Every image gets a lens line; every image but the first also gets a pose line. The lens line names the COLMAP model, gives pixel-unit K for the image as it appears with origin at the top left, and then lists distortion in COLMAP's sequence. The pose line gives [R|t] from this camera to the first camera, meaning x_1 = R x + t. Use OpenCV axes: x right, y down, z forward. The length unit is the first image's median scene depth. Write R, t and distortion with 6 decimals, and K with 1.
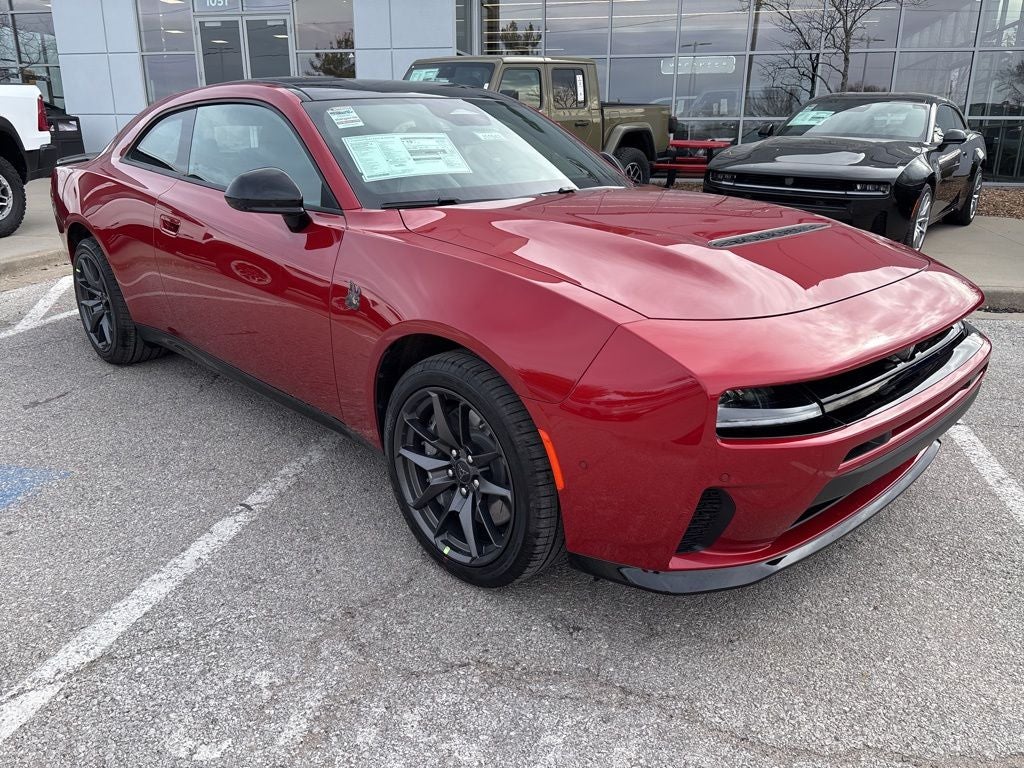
lens RADIAL K [[767.0, 0, 514.7], [0, 767.0, 376.4], [0, 0, 1]] dist [0.050106, -0.061232]
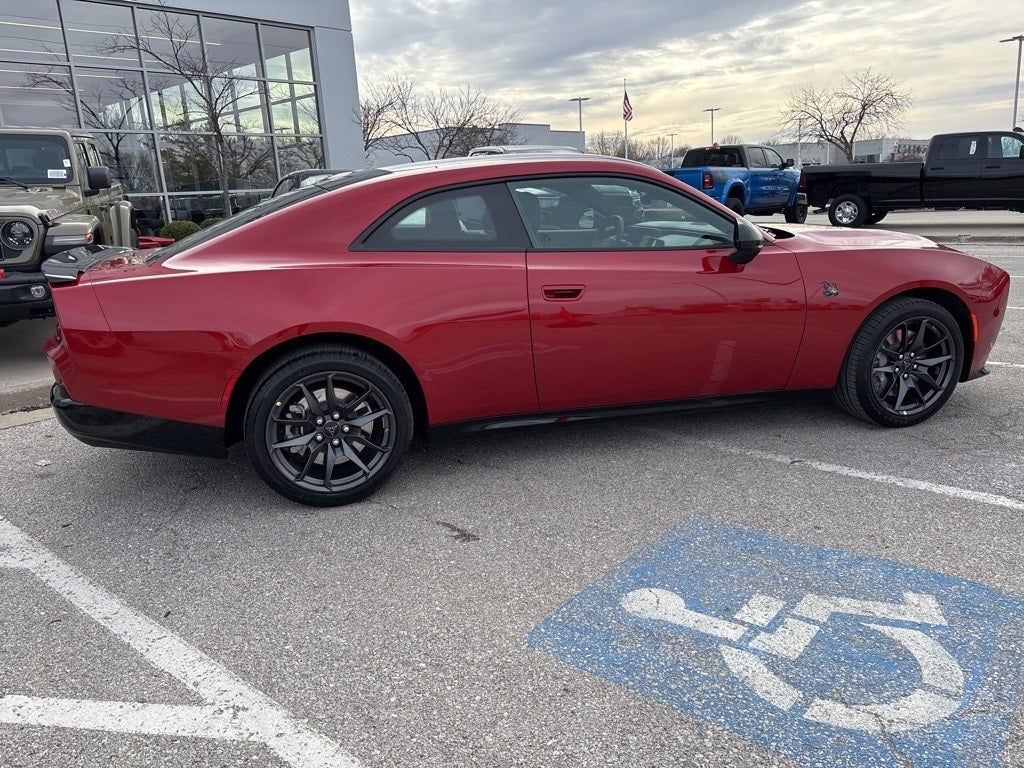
lens RADIAL K [[765.3, 0, 512.0], [0, 765.3, 384.0], [0, 0, 1]] dist [0.061476, -0.075710]
pose [[0.459729, -0.232287, 0.857142, -1.872583], [0.311394, 0.946069, 0.089370, -0.256587], [-0.831675, 0.225823, 0.507269, 0.780037]]
